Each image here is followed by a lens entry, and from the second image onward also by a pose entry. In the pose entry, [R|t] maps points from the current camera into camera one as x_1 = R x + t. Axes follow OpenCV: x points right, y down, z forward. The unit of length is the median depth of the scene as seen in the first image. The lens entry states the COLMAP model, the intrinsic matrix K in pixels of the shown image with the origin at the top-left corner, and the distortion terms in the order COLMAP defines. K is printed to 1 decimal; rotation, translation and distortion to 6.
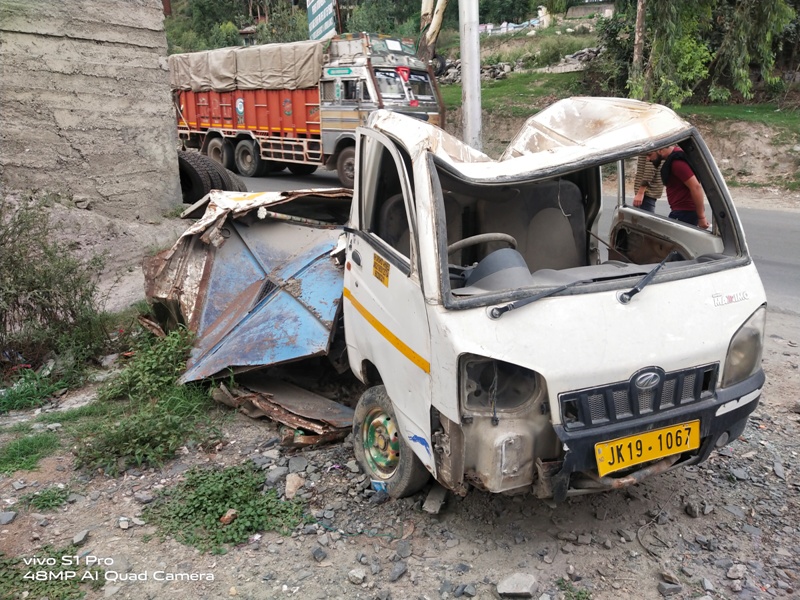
lens RADIAL K [[601.9, 0, 401.2], [0, 601.9, 302.8], [0, 0, 1]] dist [0.052530, -0.068511]
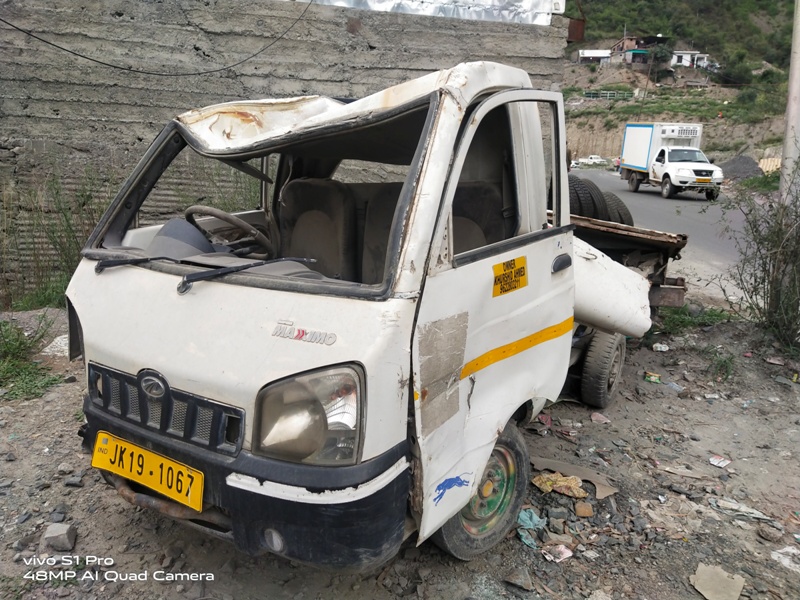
lens RADIAL K [[601.9, 0, 374.7], [0, 601.9, 291.5], [0, 0, 1]] dist [0.052530, -0.068511]
pose [[0.582476, 0.199512, -0.787982, 0.365927], [-0.261710, 0.963820, 0.050577, -0.035237], [0.769564, 0.176763, 0.613617, 0.214667]]
